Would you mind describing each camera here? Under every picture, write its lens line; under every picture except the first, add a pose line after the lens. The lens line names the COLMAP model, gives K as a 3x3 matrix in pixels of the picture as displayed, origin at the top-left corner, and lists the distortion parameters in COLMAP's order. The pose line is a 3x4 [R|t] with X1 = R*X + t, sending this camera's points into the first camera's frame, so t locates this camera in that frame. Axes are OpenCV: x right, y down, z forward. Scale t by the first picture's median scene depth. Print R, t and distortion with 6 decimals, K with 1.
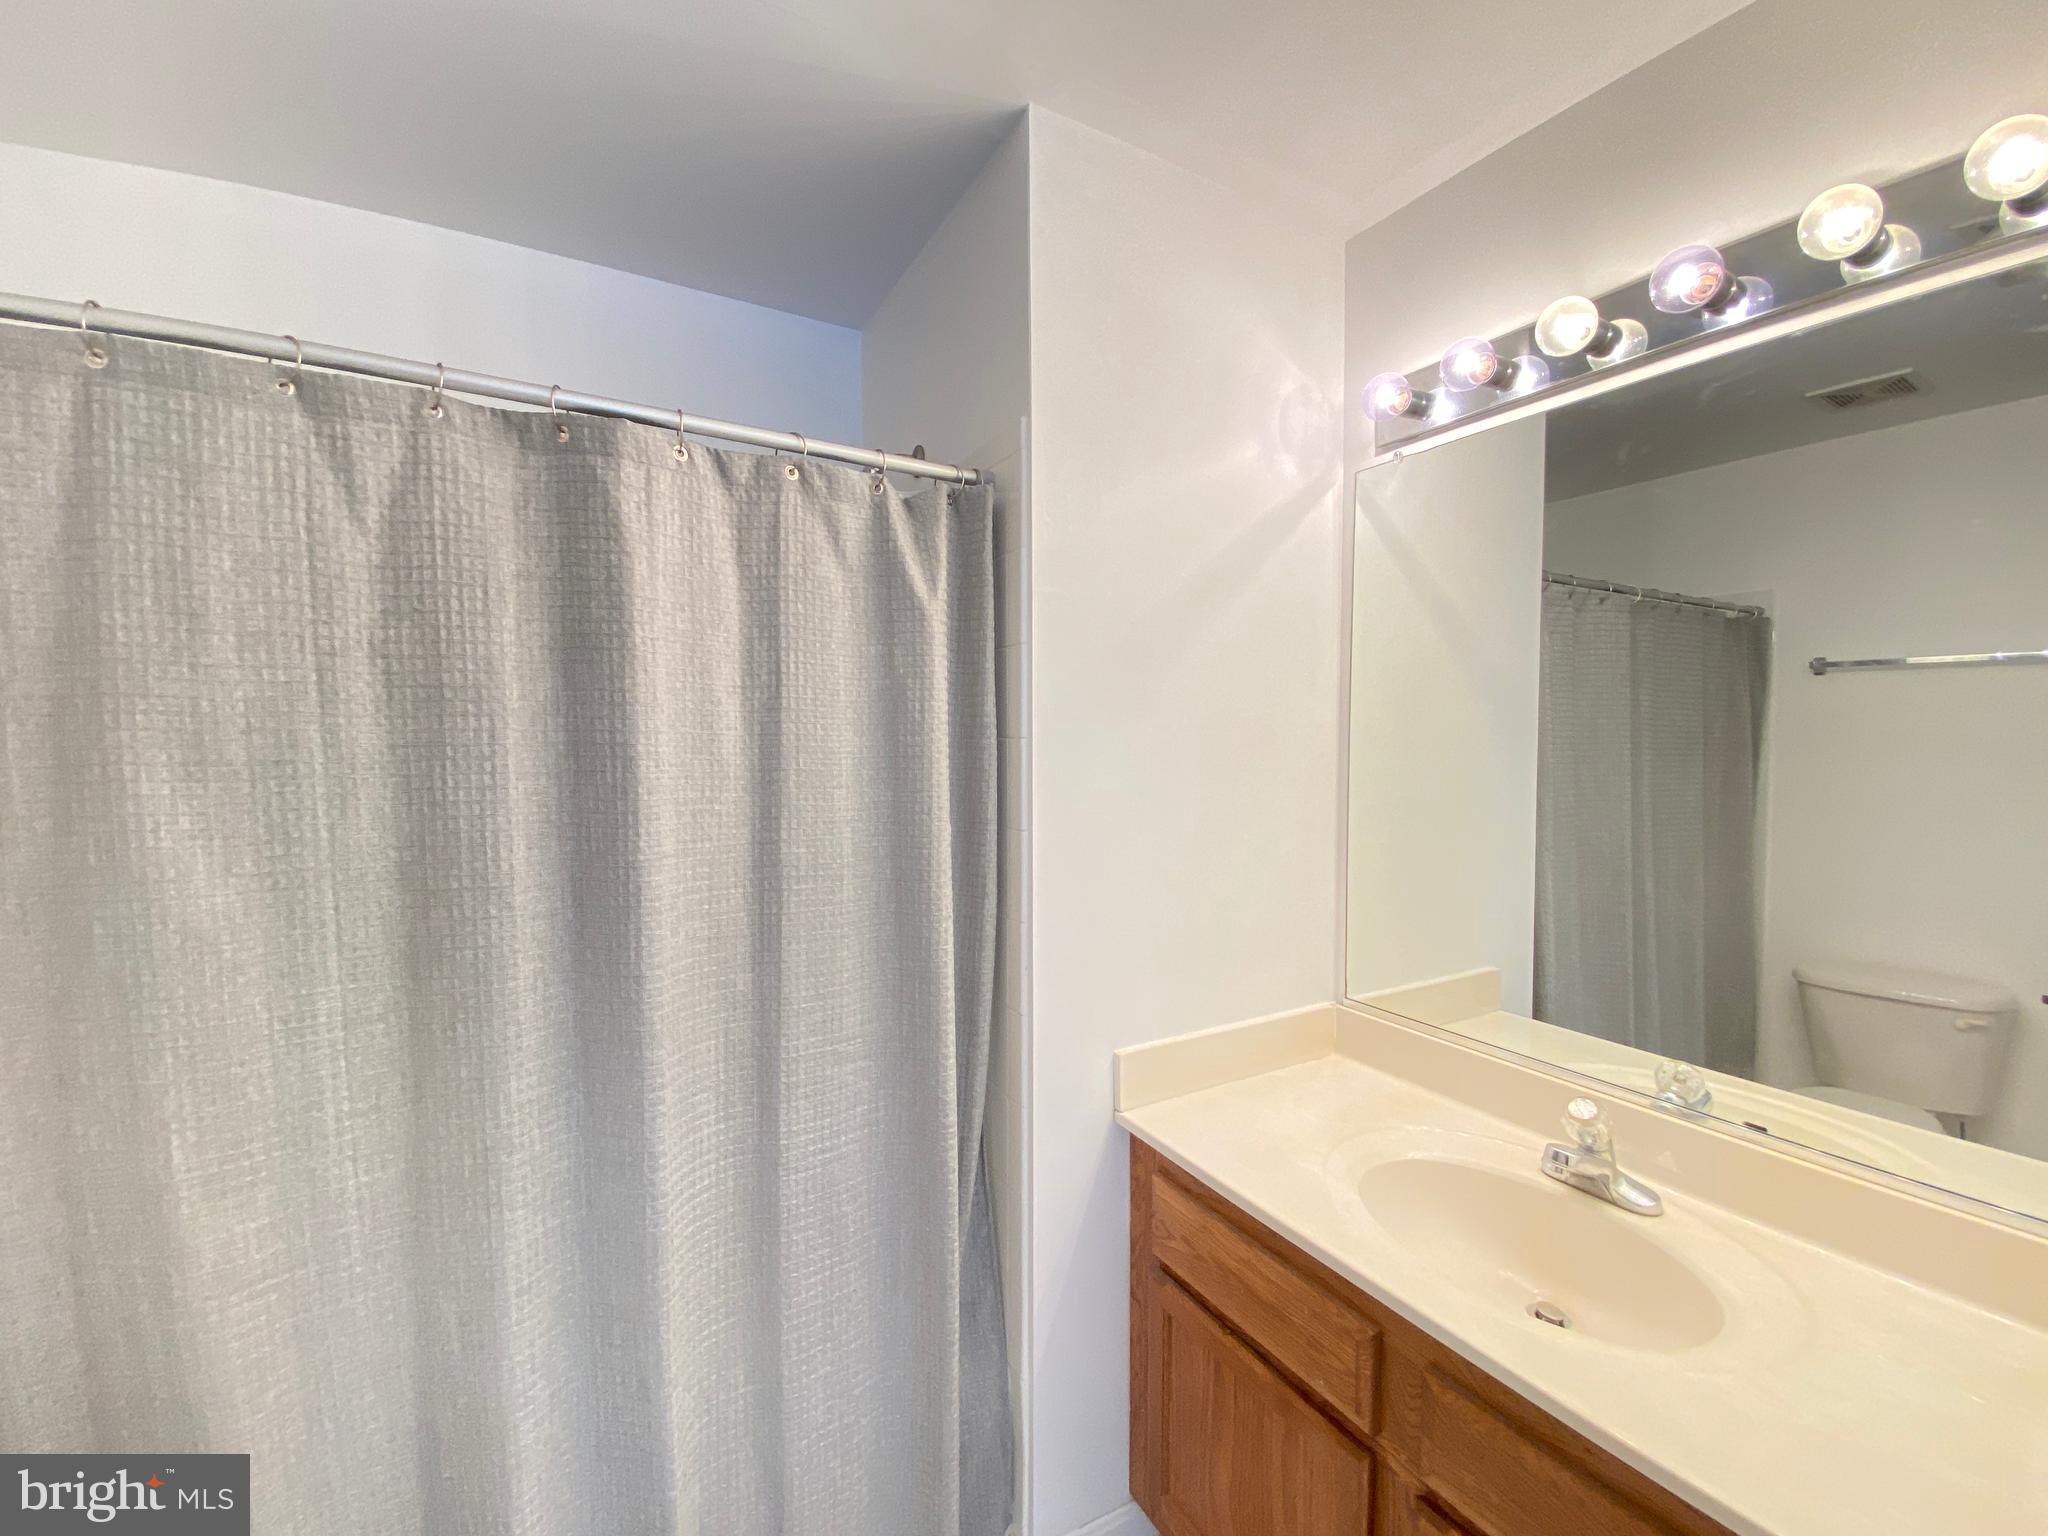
lens RADIAL K [[835.1, 0, 1017.4], [0, 835.1, 771.9], [0, 0, 1]] dist [0.013462, -0.016973]
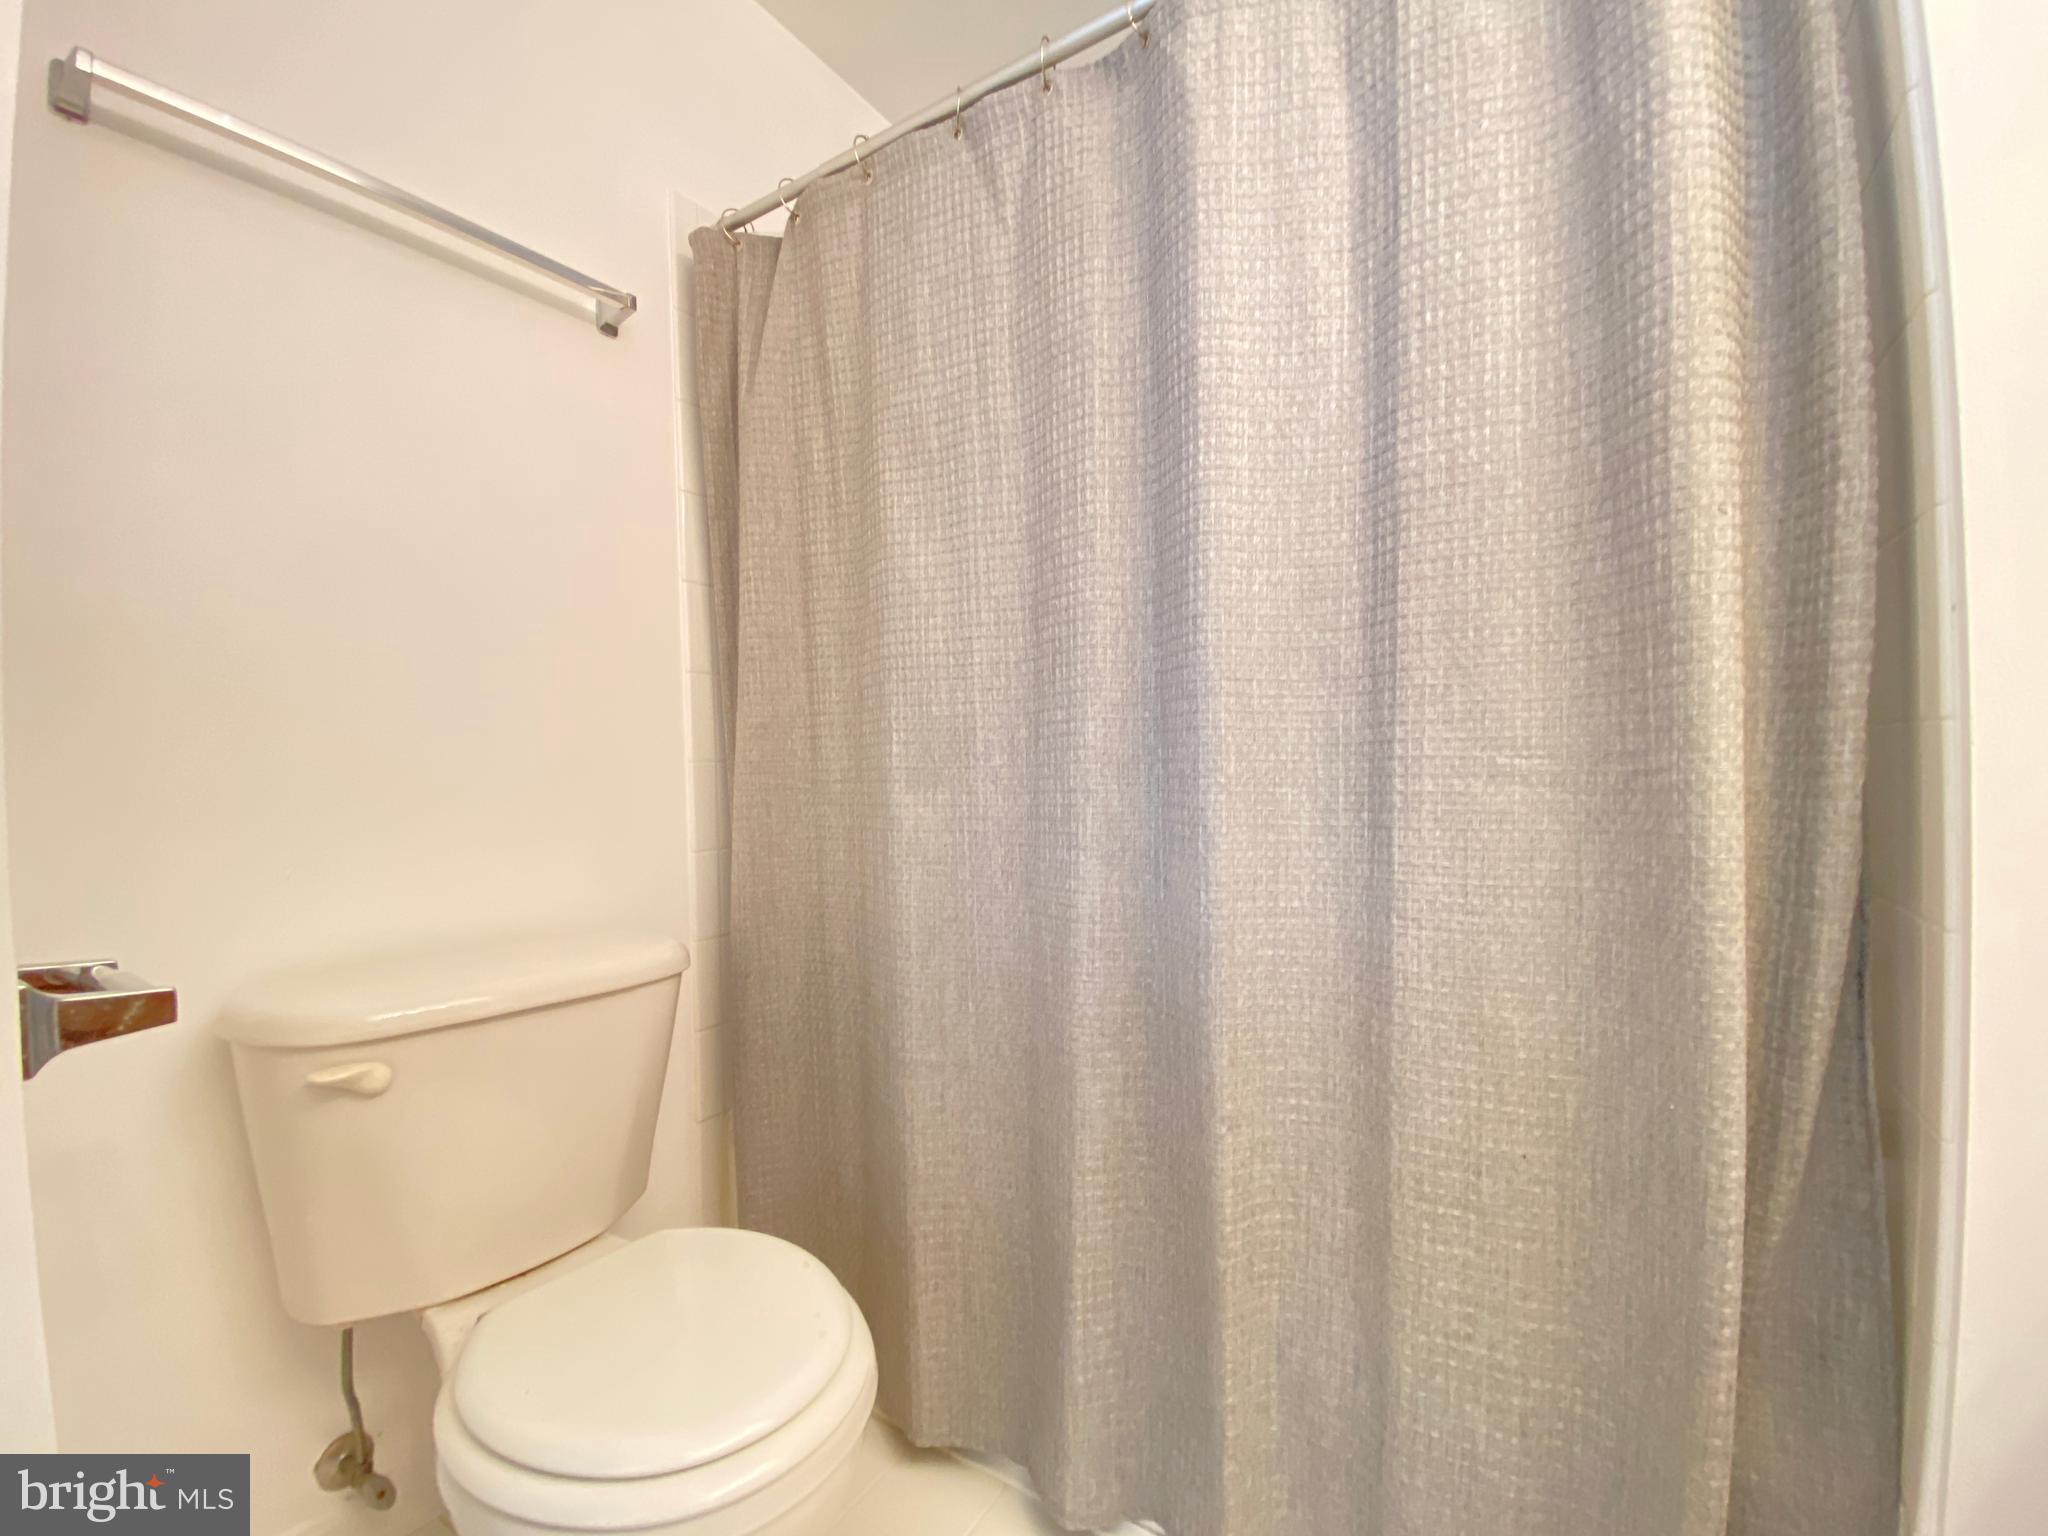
lens RADIAL K [[835.1, 0, 1017.4], [0, 835.1, 771.9], [0, 0, 1]] dist [0.013462, -0.016973]
pose [[0.458337, -0.000772, -0.888778, 0.227097], [-0.013703, 0.999875, -0.007935, 0.444577], [0.888673, 0.015816, 0.458269, 0.495751]]
